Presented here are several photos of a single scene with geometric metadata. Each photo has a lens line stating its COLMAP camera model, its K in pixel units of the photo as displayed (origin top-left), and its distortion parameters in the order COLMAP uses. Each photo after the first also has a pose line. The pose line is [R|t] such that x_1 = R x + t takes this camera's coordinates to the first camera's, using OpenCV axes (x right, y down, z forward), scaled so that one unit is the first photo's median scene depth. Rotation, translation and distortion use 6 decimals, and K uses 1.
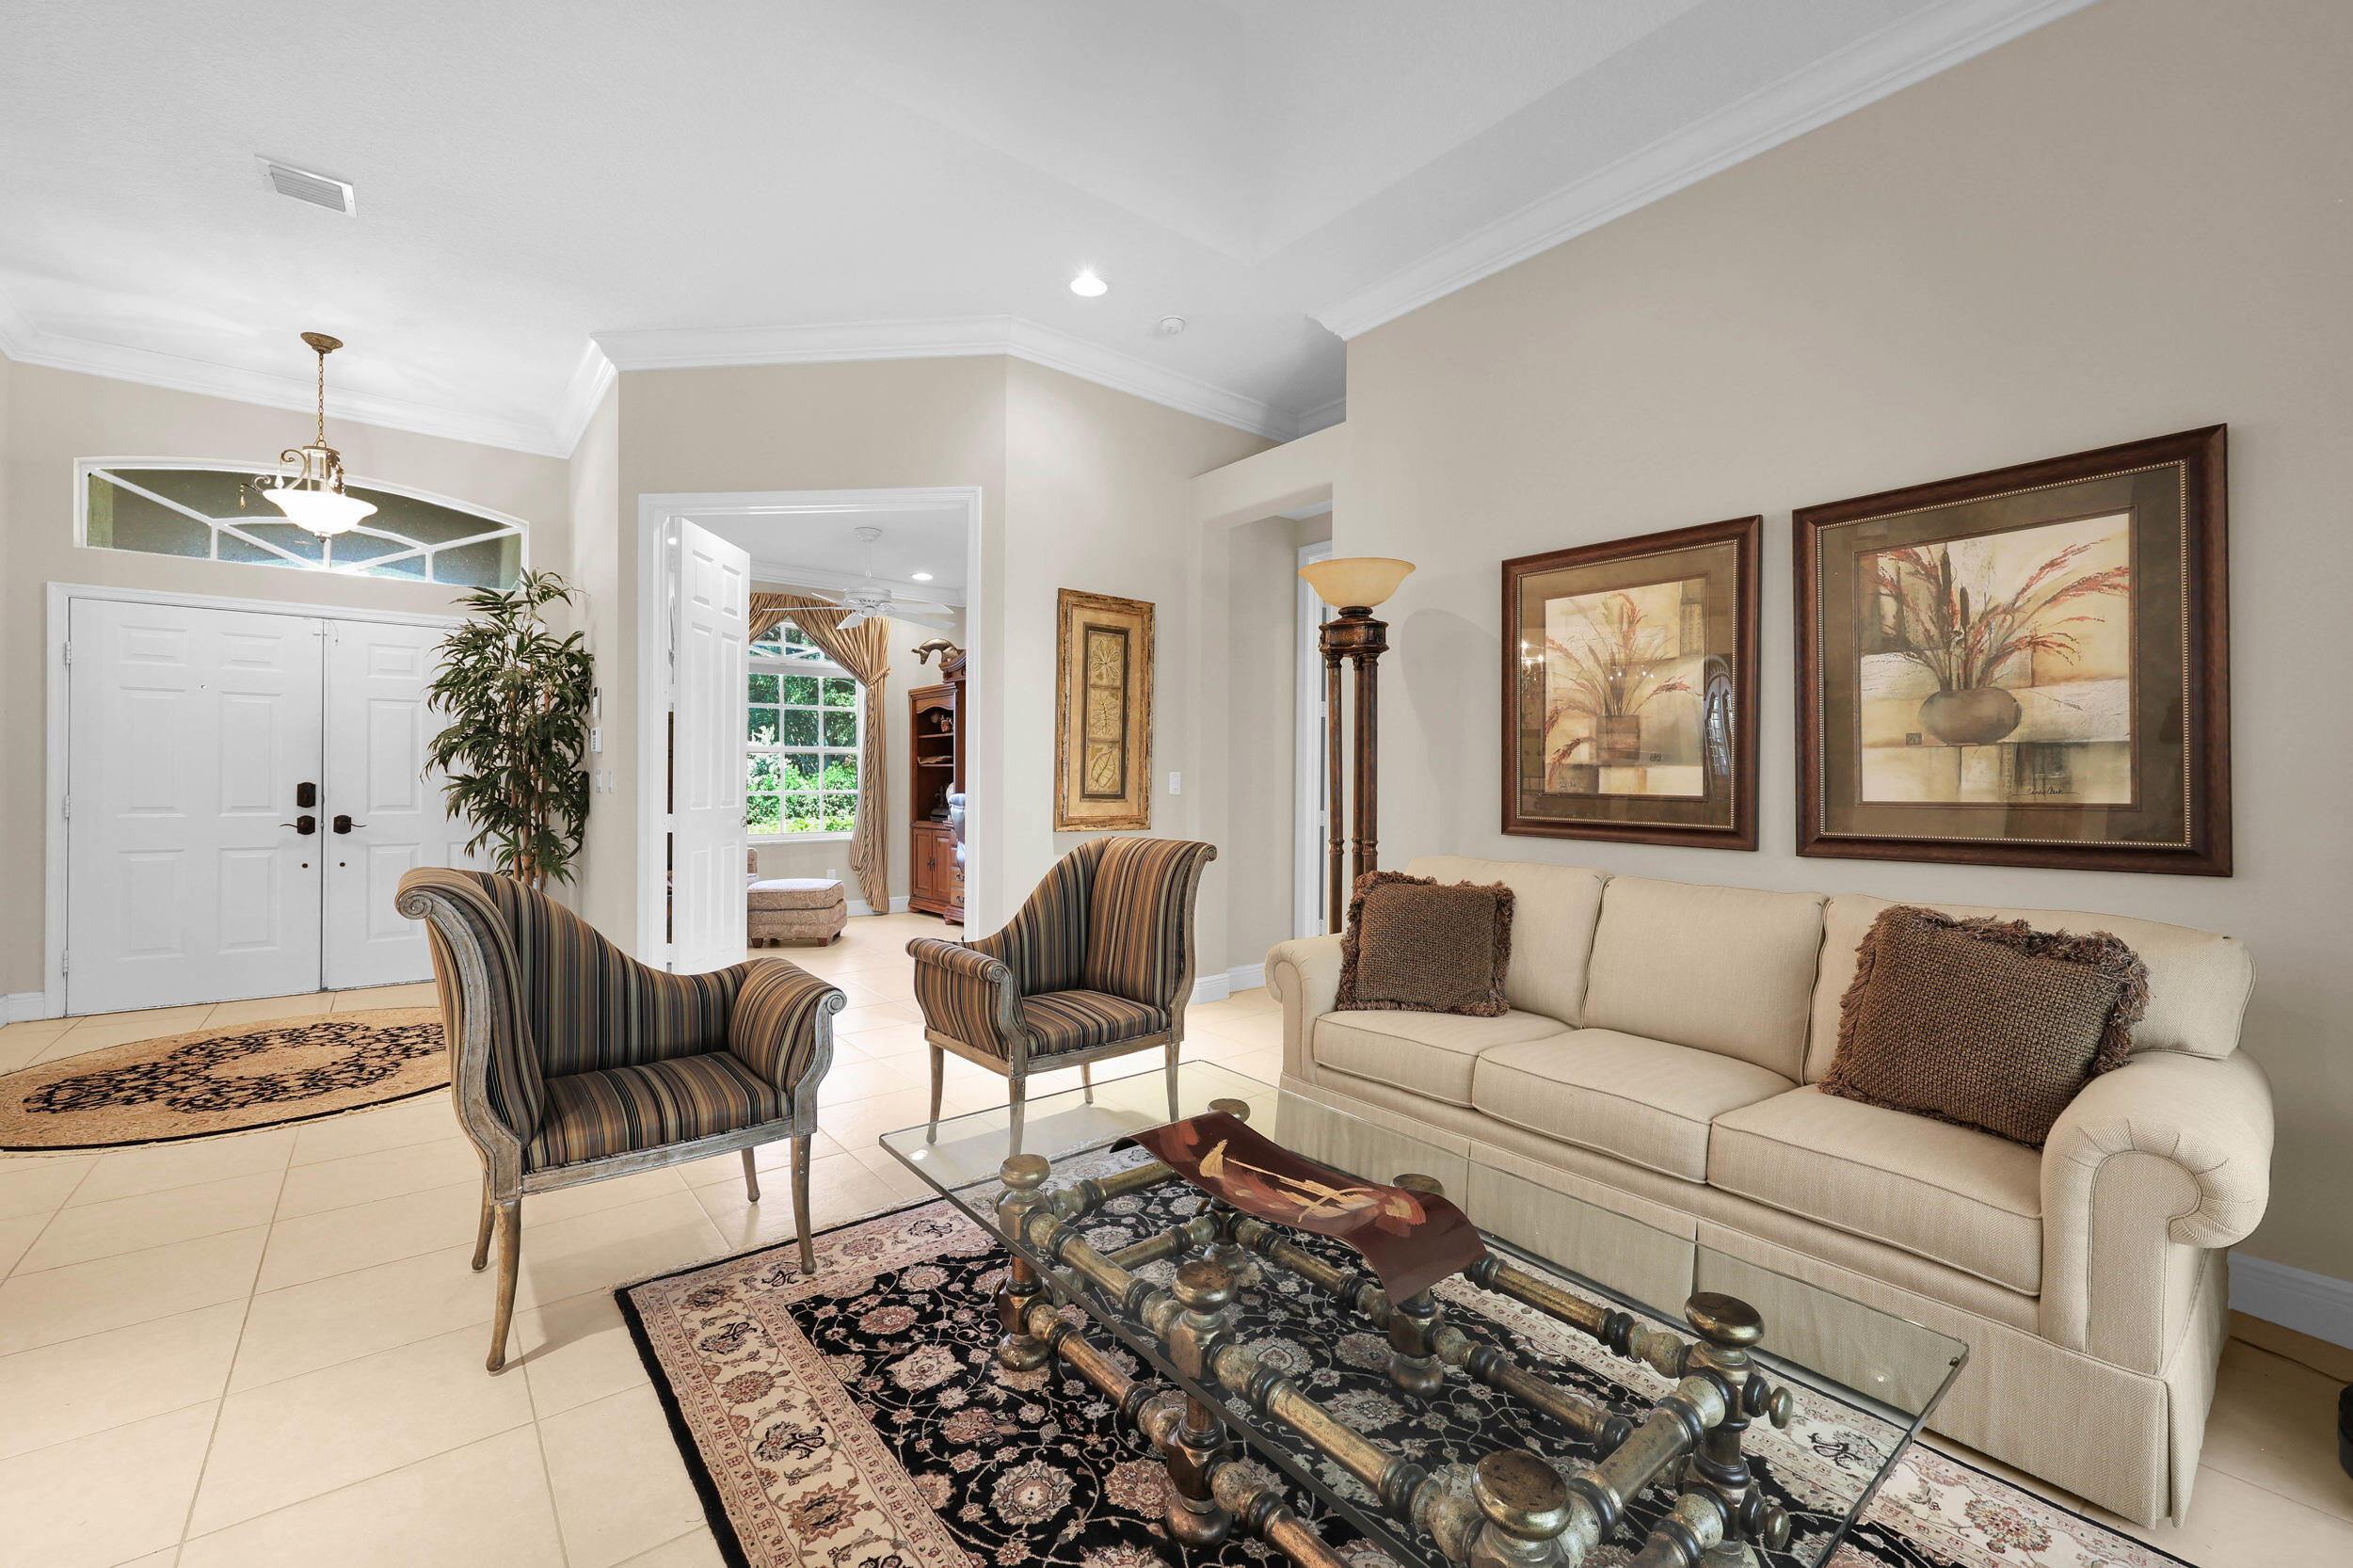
lens RADIAL K [[960.7, 0, 1177.7], [0, 960.7, 780.7], [0, 0, 1]] dist [0.001114, 0.000006]
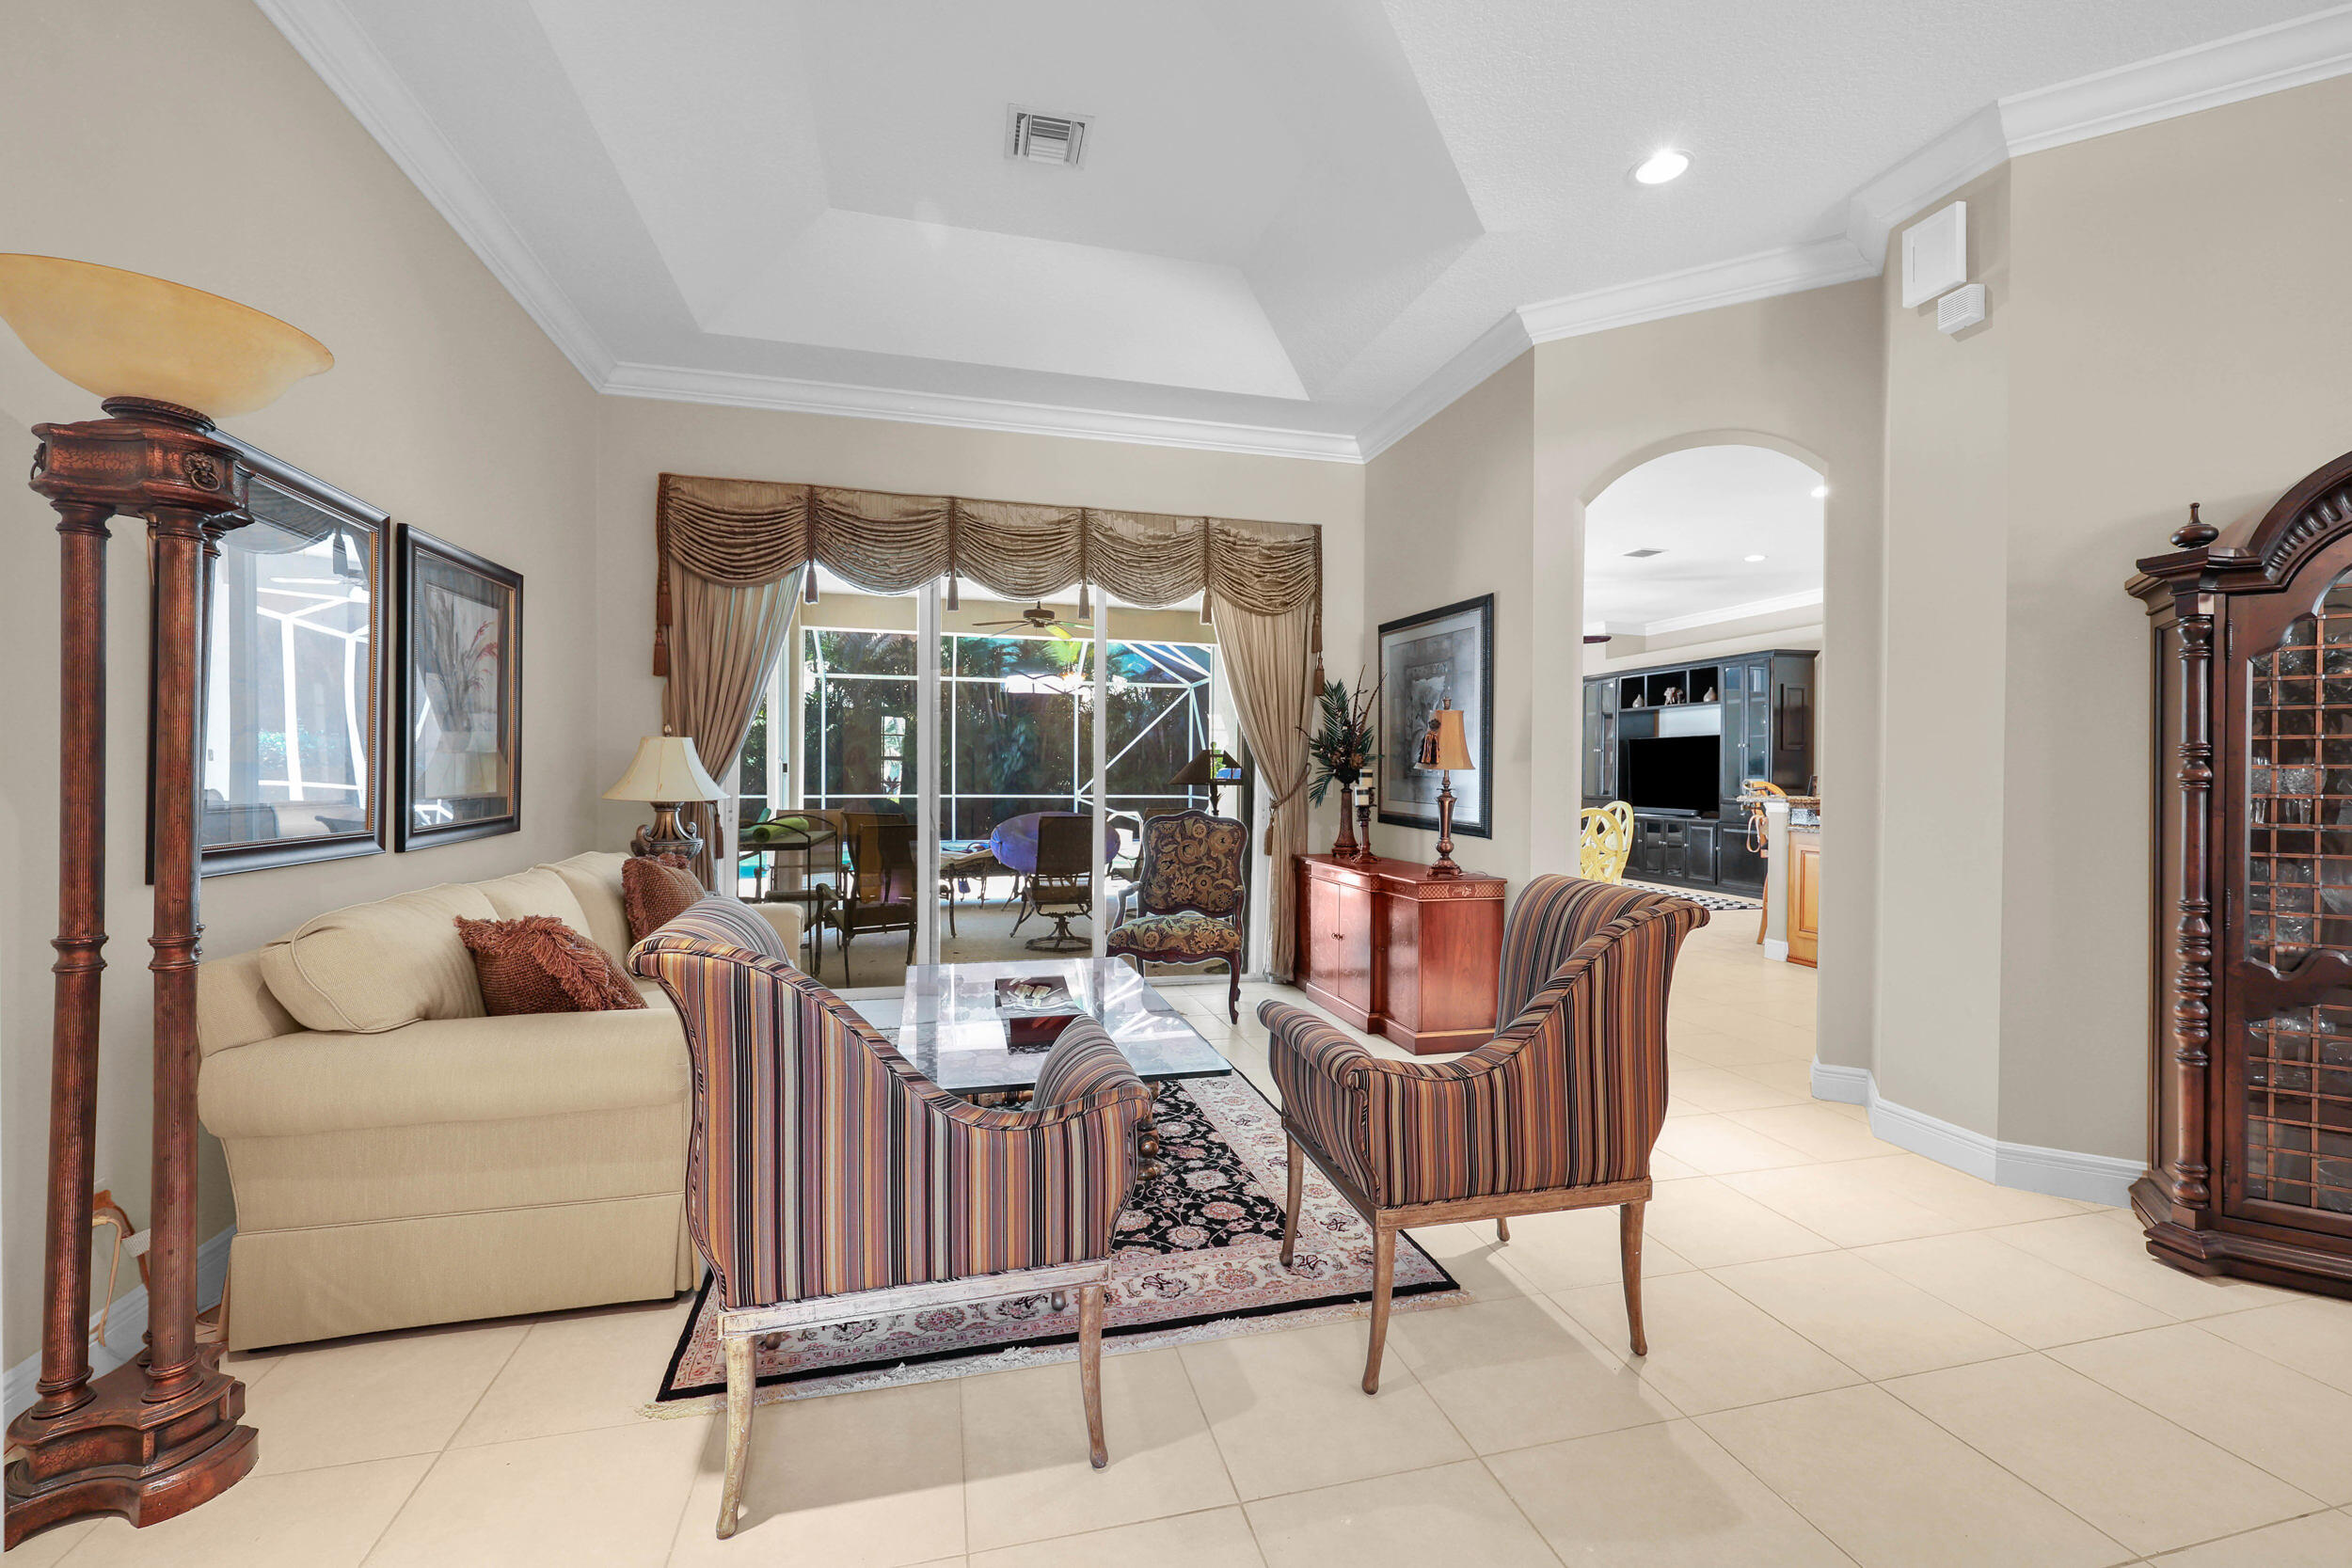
lens RADIAL K [[960.2, 0, 1177.2], [0, 960.2, 780.7], [0, 0, 1]] dist [0.001114, 0.000006]
pose [[-0.909111, -0.015858, 0.416252, -0.403917], [-0.009988, 0.999818, 0.016277, -0.019555], [-0.416434, 0.010641, -0.909103, 1.147012]]
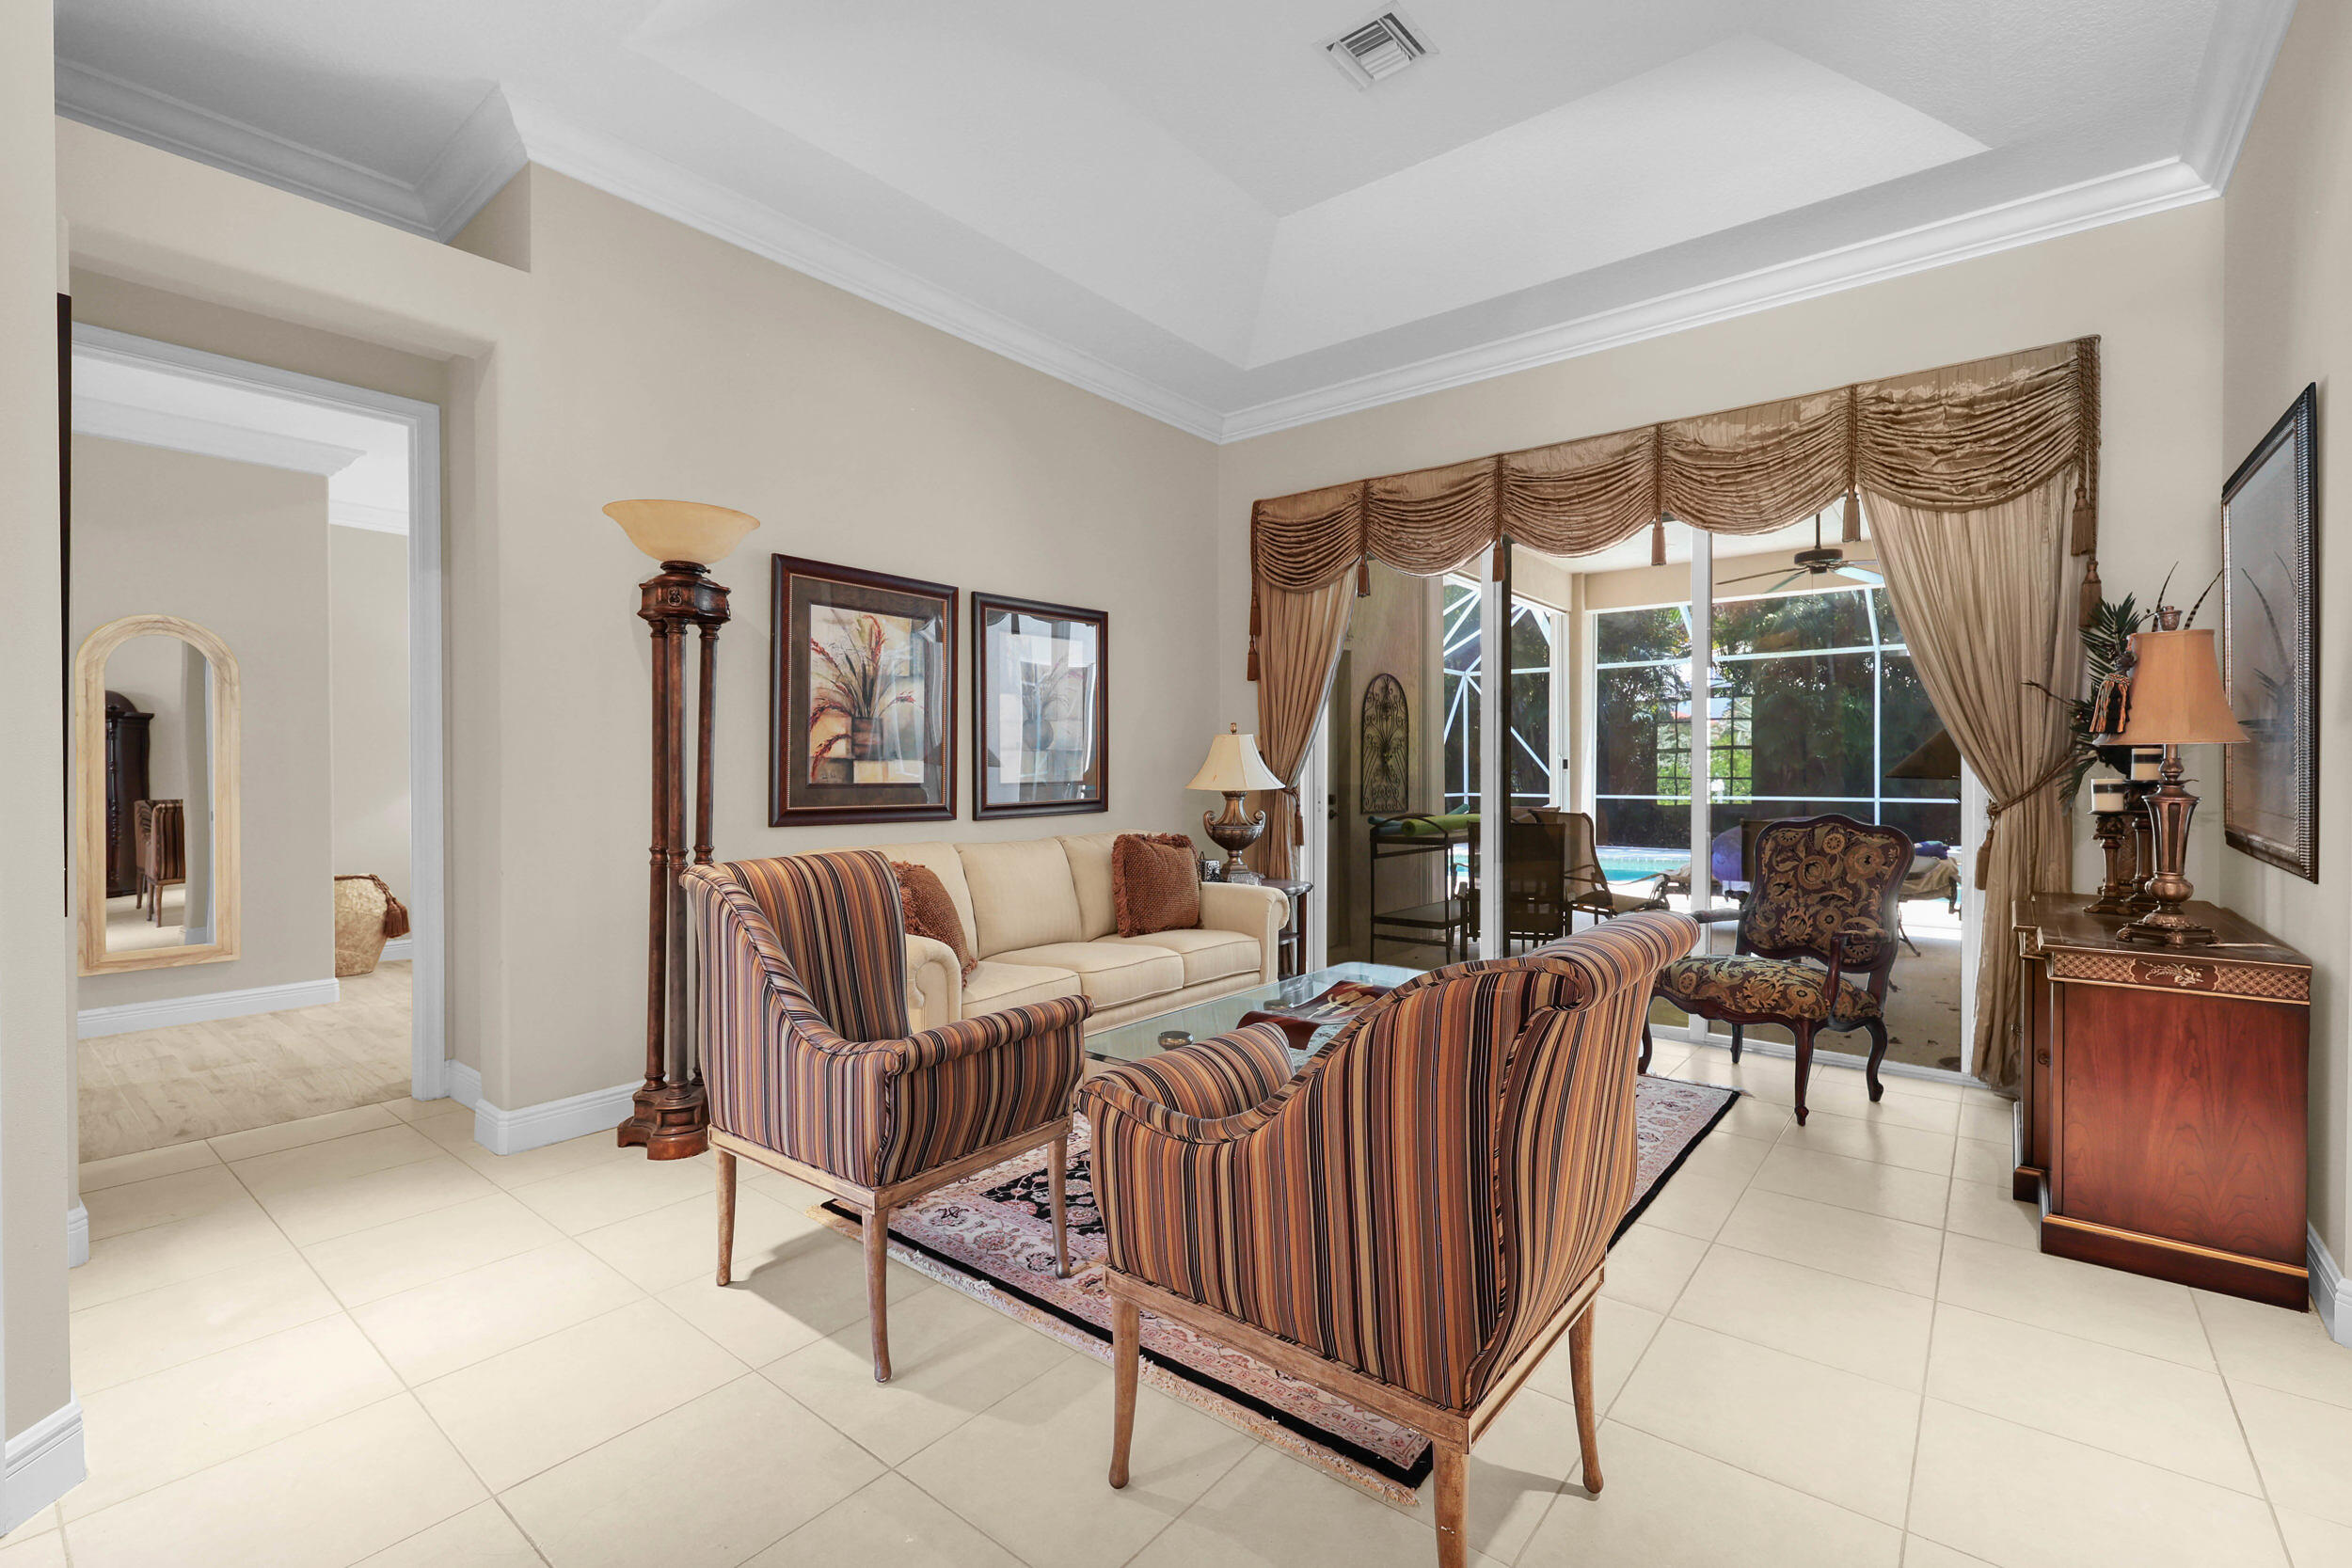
lens RADIAL K [[1028.3, 0, 1176.0], [0, 1028.3, 784.0], [0, 0, 1]] dist [0.001416, 0.000526]
pose [[-0.208509, -0.018201, 0.977851, -0.718503], [0.003778, 0.999804, 0.019415, -0.007343], [-0.978013, 0.007742, -0.208400, 0.733330]]
